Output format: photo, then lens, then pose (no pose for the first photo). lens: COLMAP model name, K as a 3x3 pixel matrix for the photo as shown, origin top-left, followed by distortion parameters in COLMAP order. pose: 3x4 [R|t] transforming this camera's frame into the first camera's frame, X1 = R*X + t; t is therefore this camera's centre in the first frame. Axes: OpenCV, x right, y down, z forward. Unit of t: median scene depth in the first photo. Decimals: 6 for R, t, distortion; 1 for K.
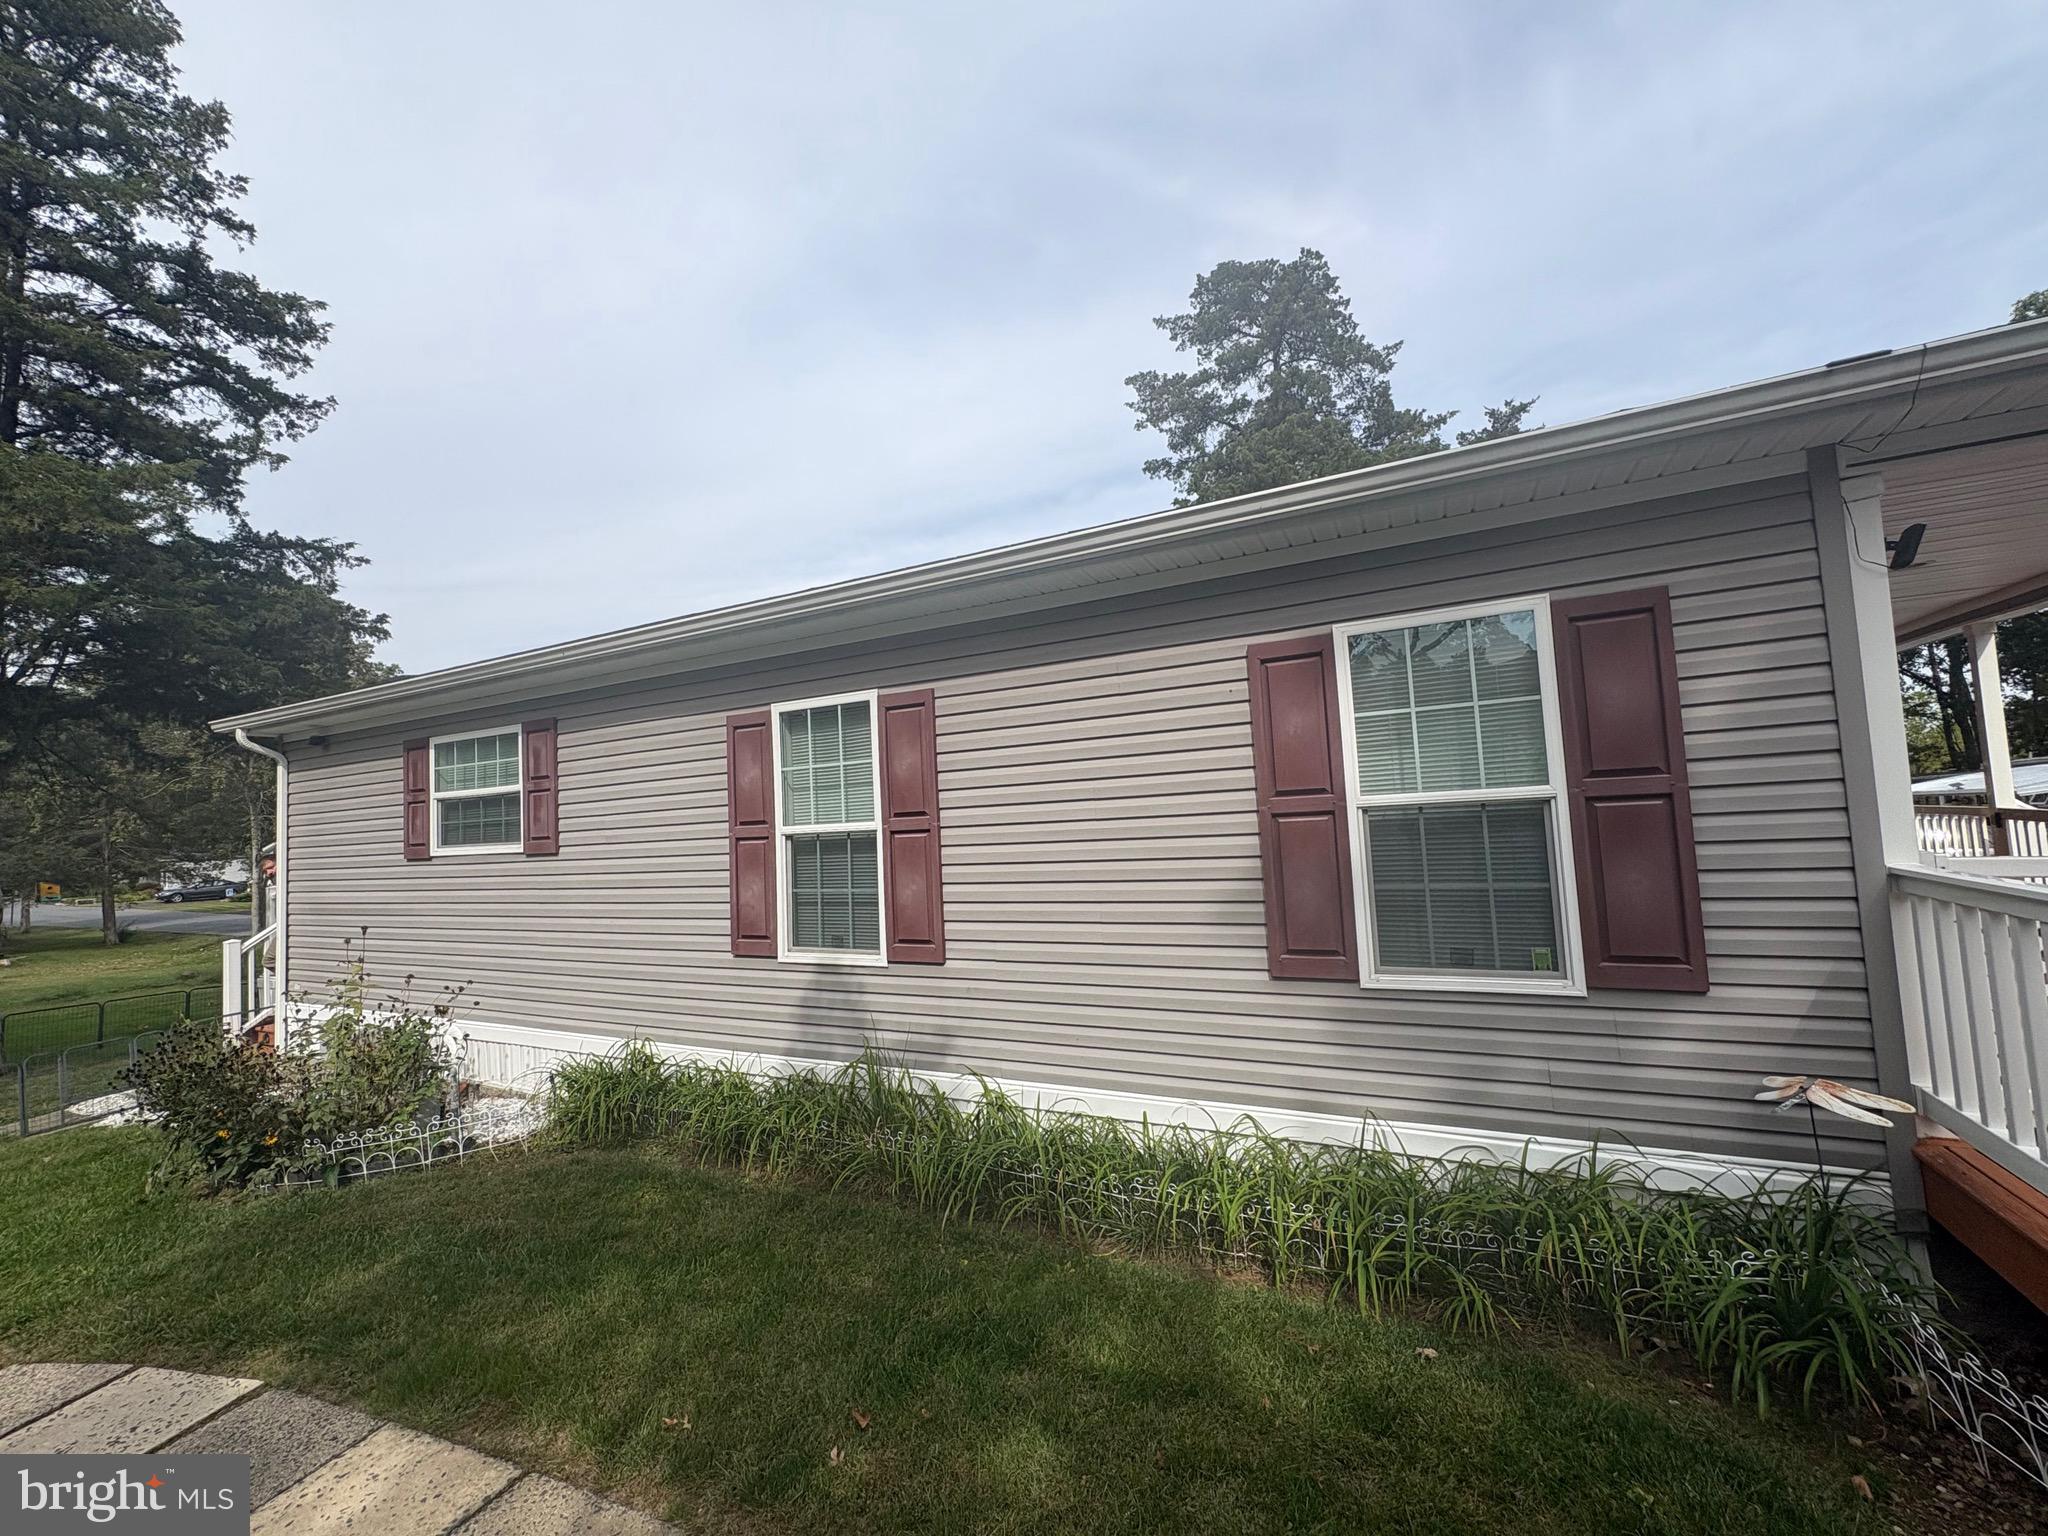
lens RADIAL K [[823.3, 0, 1024.2], [0, 823.3, 763.9], [0, 0, 1]] dist [0.003988, -0.000638]
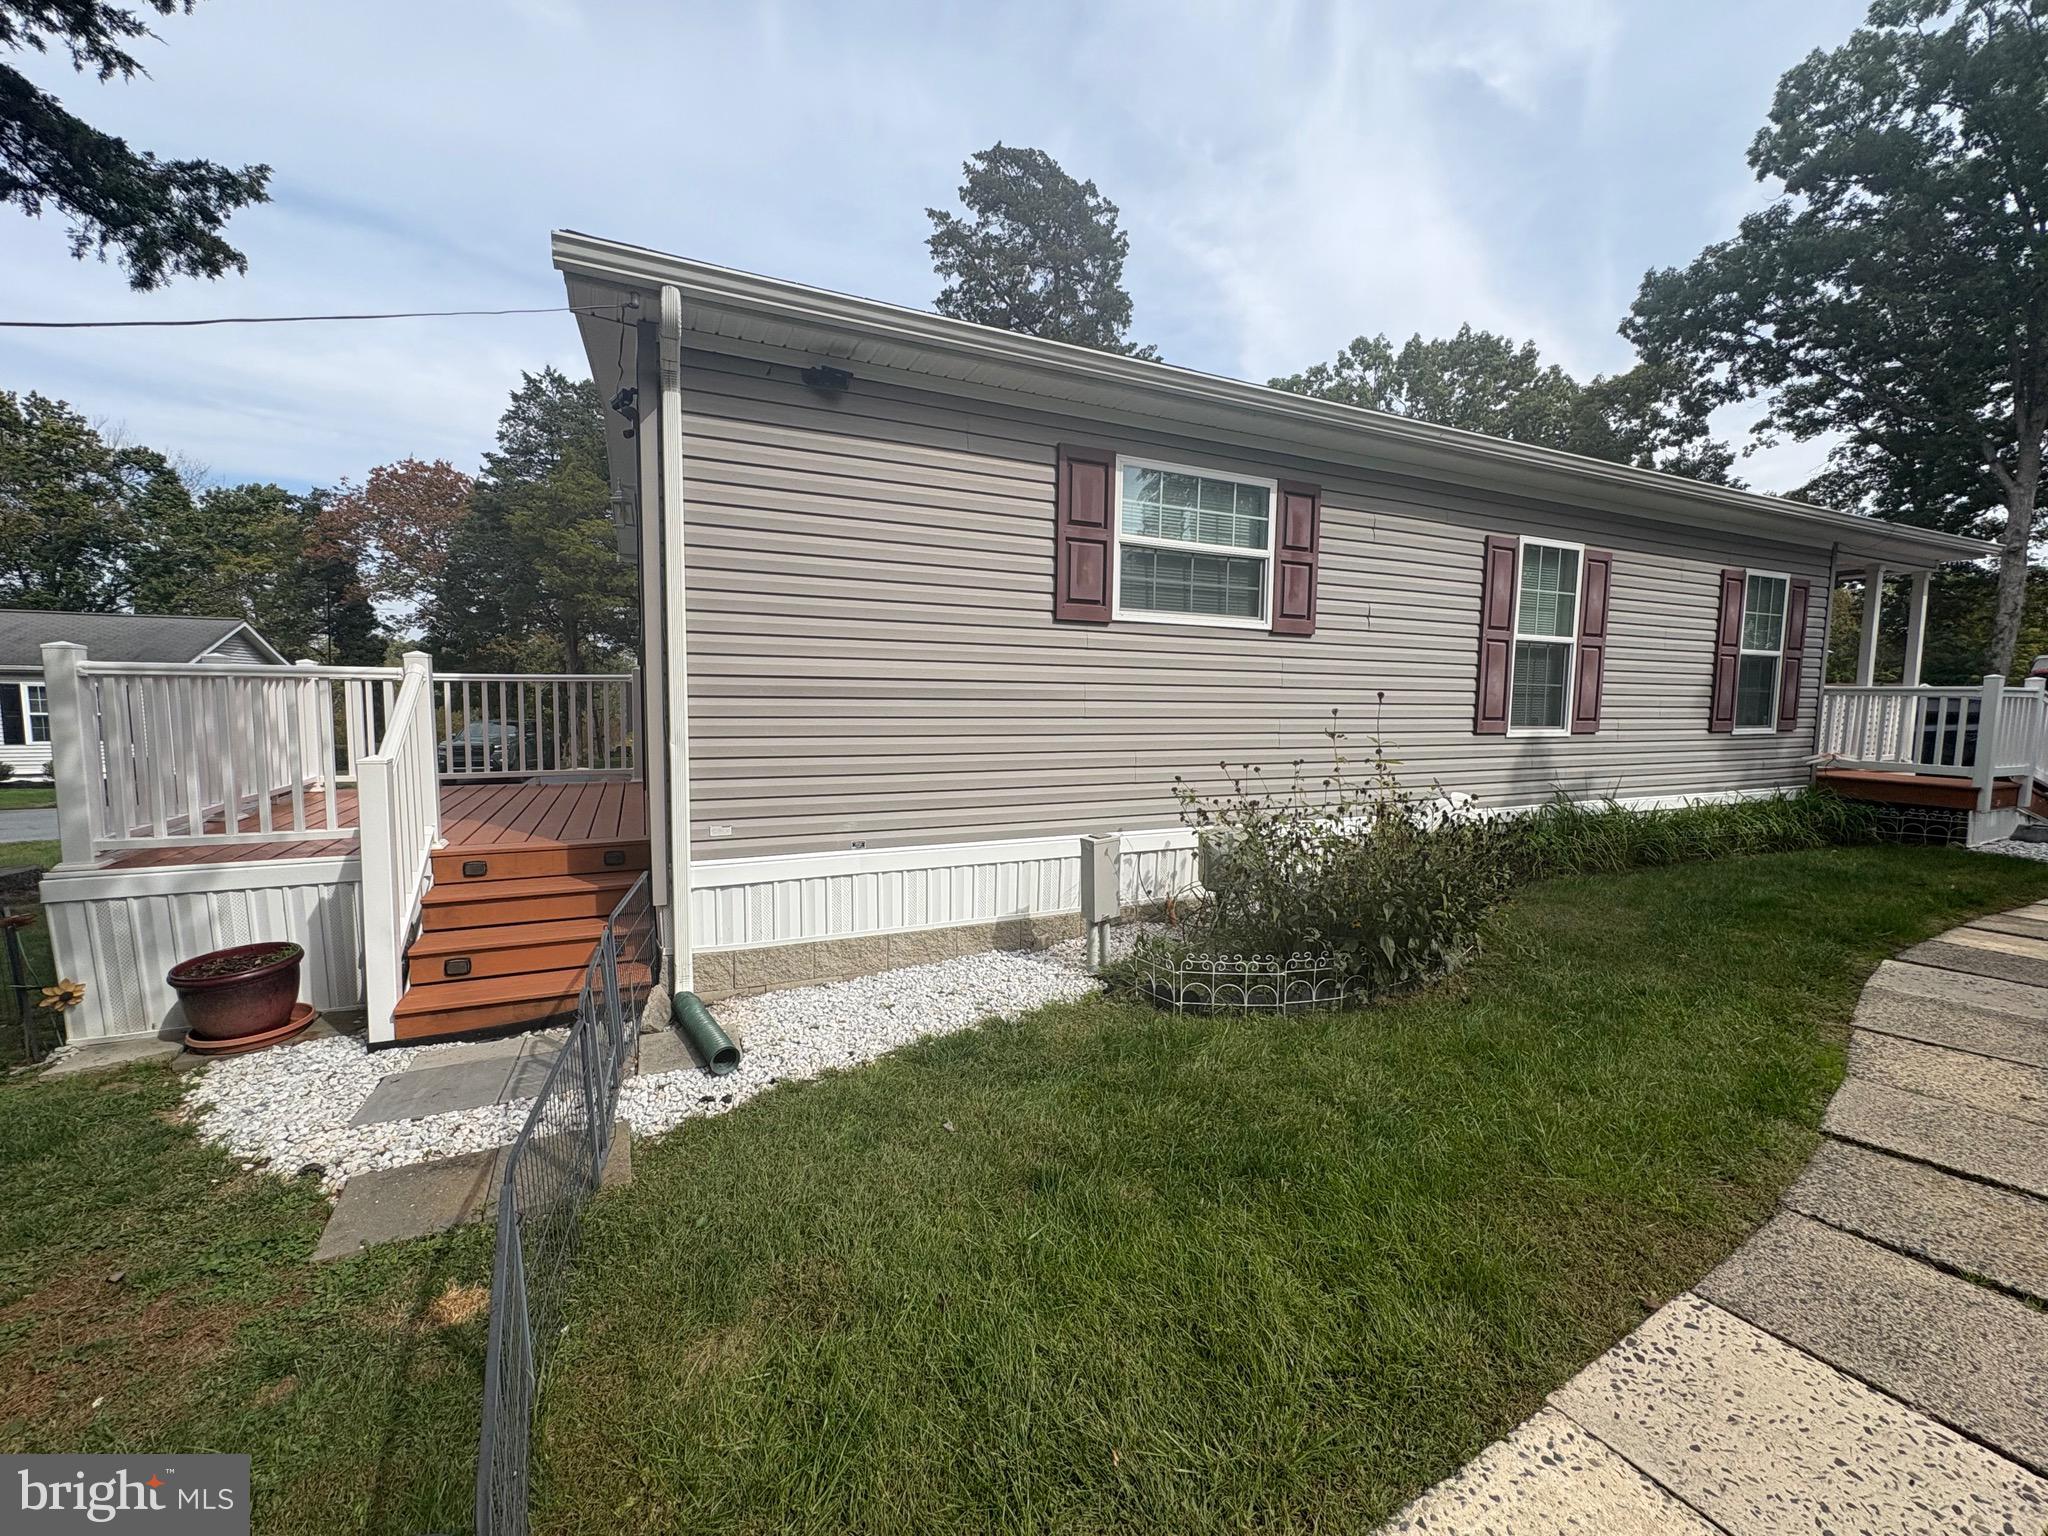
lens RADIAL K [[823.3, 0, 1018.4], [0, 823.3, 767.7], [0, 0, 1]] dist [0.003988, -0.000638]
pose [[0.619579, -0.009955, 0.784871, -1.493940], [-0.101745, 0.990465, 0.092880, 0.202664], [-0.778312, -0.137404, 0.612658, 0.655359]]
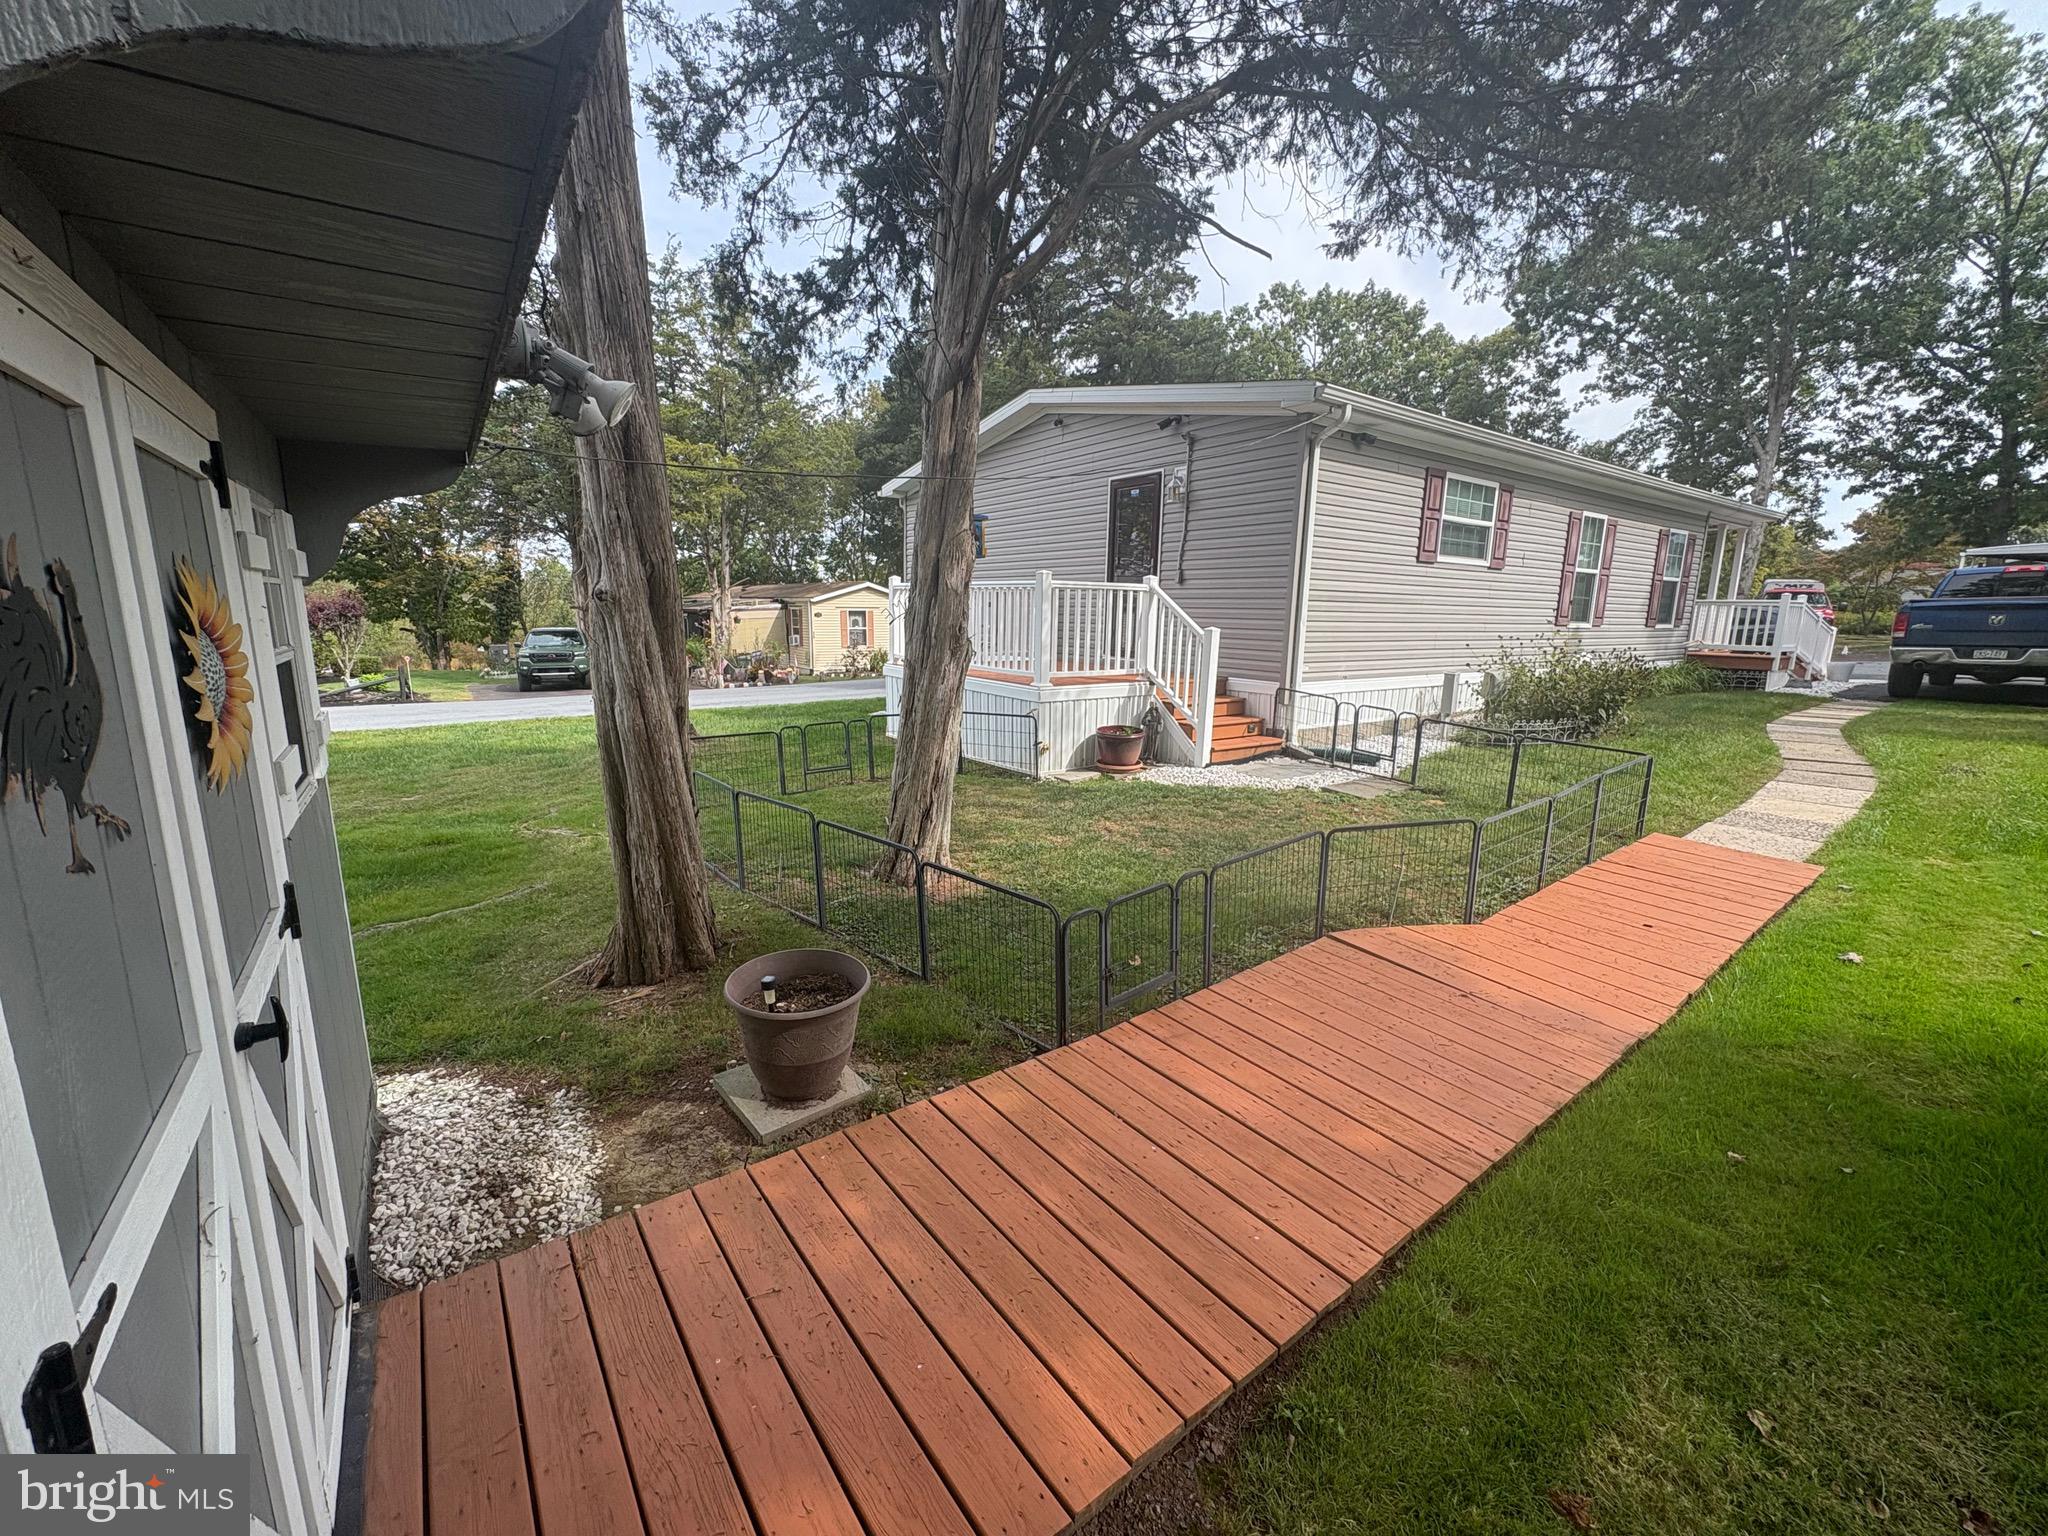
lens RADIAL K [[823.3, 0, 1027.4], [0, 823.3, 768.1], [0, 0, 1]] dist [0.003988, -0.000638]
pose [[0.463887, -0.107246, 0.879379, -2.541023], [-0.103186, 0.979348, 0.173870, 0.313363], [-0.879865, -0.171395, 0.443240, 1.023331]]
